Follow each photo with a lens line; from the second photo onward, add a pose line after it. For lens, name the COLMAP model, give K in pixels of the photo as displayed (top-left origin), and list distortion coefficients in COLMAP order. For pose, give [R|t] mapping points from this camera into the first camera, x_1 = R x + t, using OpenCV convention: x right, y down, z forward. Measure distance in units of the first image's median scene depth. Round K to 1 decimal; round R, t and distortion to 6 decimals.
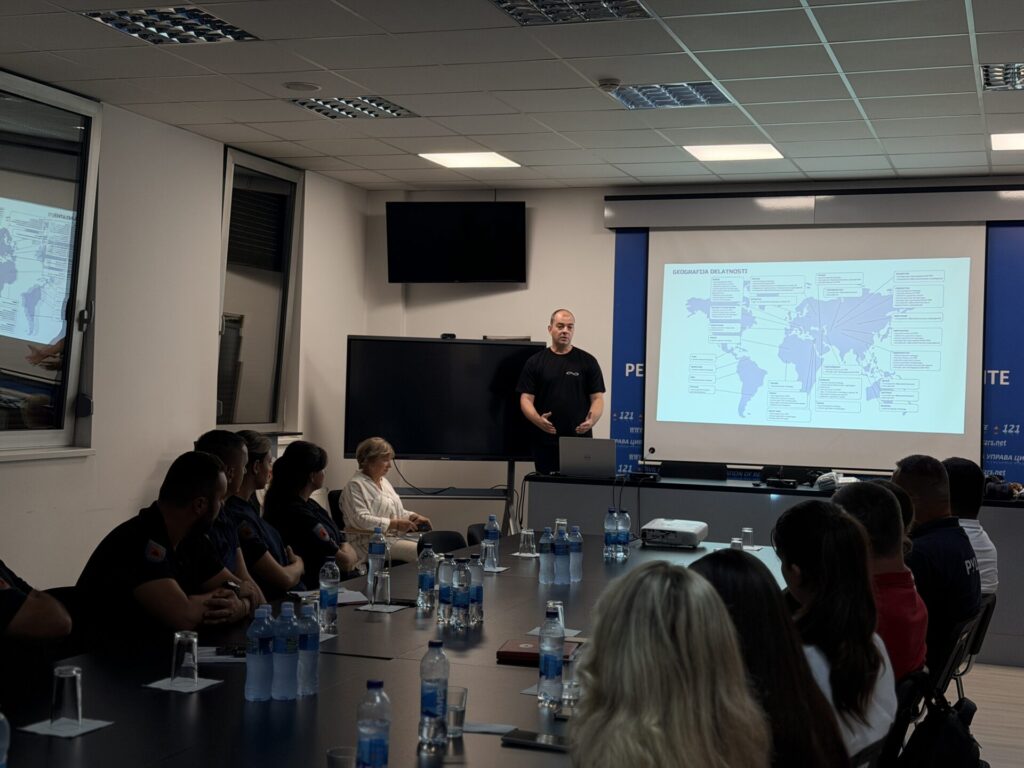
lens RADIAL K [[1450.1, 0, 513.4], [0, 1450.1, 379.9], [0, 0, 1]] dist [0.124830, 0.000000]
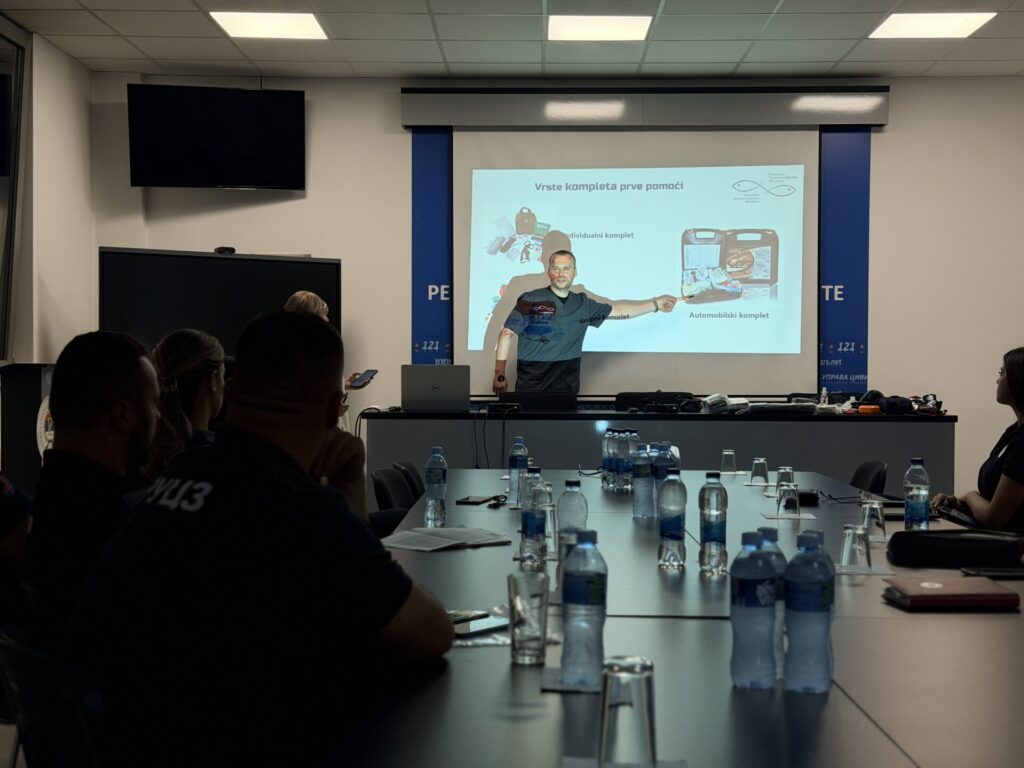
lens RADIAL K [[1450.1, 0, 516.4], [0, 1450.1, 388.6], [0, 0, 1]] dist [0.124830, 0.000000]
pose [[0.943621, -0.028134, 0.329829, -0.162060], [0.020238, 0.999421, 0.027350, 0.028074], [-0.330407, -0.019133, 0.943645, 0.168851]]
